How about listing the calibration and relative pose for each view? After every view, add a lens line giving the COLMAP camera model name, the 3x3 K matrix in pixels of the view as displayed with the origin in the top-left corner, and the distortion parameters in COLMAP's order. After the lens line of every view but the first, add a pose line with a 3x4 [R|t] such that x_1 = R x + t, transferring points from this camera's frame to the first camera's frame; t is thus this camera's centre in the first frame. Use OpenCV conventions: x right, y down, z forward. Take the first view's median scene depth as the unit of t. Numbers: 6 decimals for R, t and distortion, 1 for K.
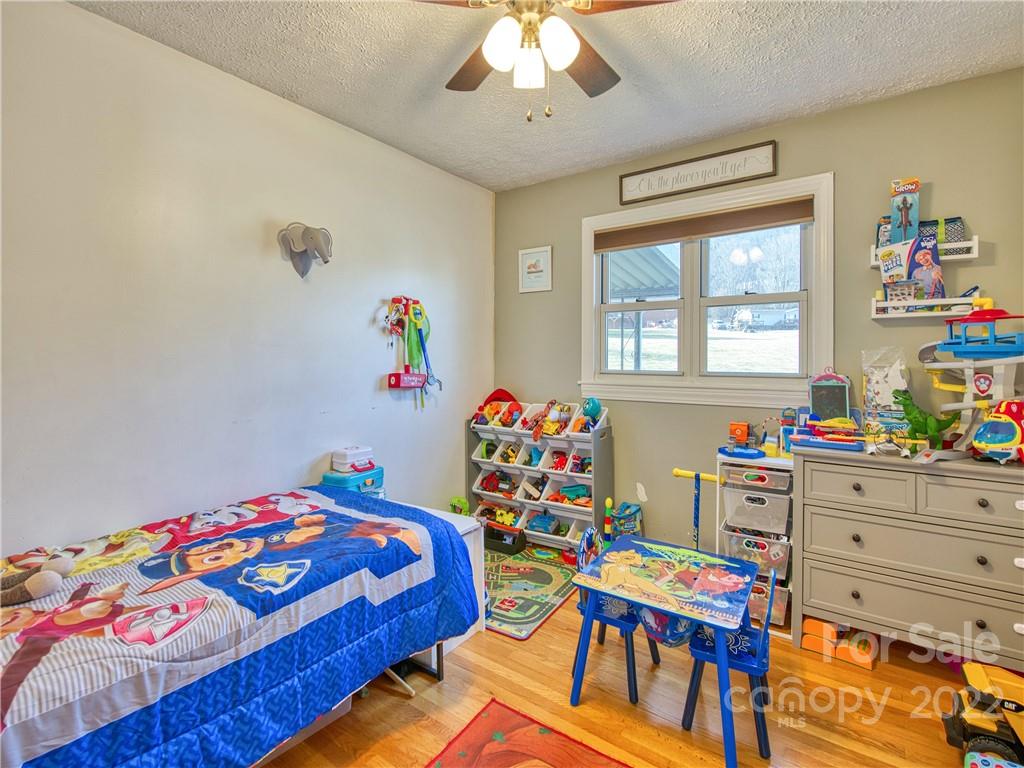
lens RADIAL K [[492.1, 0, 510.2], [0, 492.1, 356.0], [0, 0, 1]] dist [-0.017811, -0.000321]
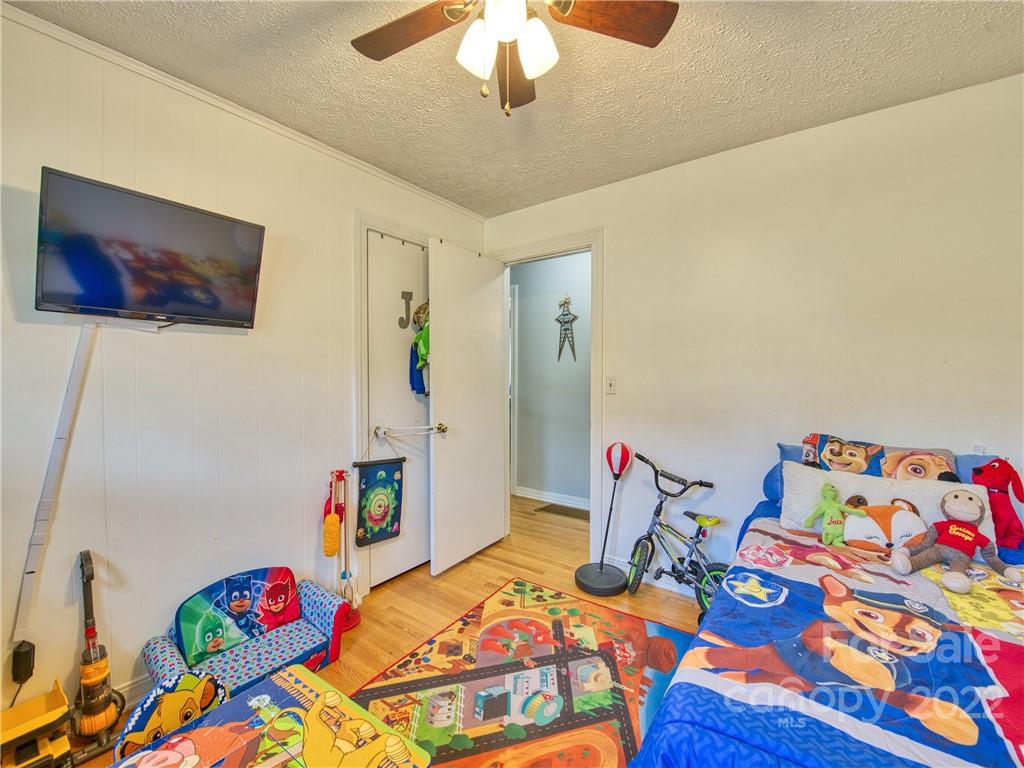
lens RADIAL K [[426.3, 0, 512.0], [0, 426.3, 384.0], [0, 0, 1]] dist [-0.000693, -0.000115]
pose [[-0.999868, 0.001348, 0.016186, 0.019489], [0.001759, 0.999676, 0.025375, -0.017565], [-0.016147, 0.025400, -0.999547, 1.824482]]
